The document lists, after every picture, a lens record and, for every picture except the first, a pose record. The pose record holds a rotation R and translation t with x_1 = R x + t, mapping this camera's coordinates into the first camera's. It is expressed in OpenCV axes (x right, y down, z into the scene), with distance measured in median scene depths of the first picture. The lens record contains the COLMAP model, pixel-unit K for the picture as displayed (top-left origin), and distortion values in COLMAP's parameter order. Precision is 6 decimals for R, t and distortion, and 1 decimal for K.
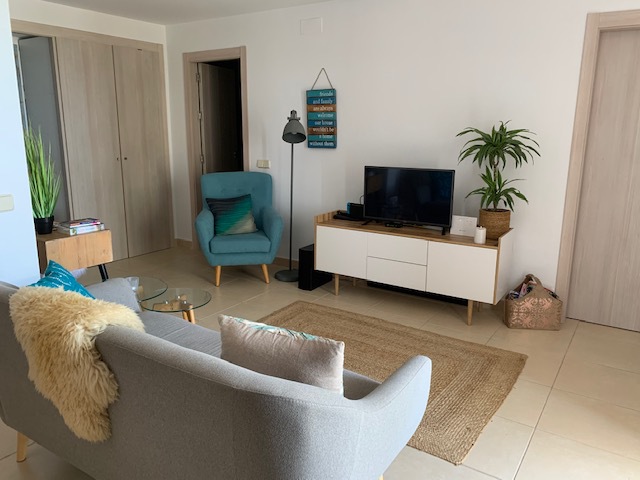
lens RADIAL K [[488.6, 0, 321.7], [0, 488.6, 240.1], [0, 0, 1]] dist [-0.013313, -0.008273]
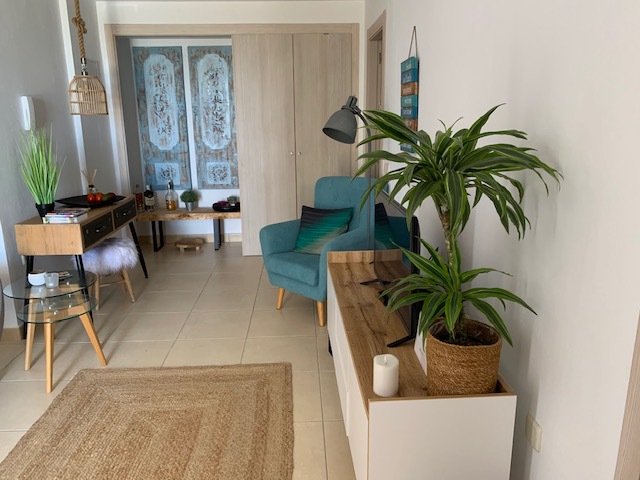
lens RADIAL K [[488.6, 0, 319.6], [0, 488.6, 238.0], [0, 0, 1]] dist [-0.013313, -0.008273]
pose [[0.581484, 0.182439, -0.792839, 0.462881], [-0.167006, 0.980546, 0.103146, -0.124172], [0.796232, 0.072431, 0.600639, 0.534465]]
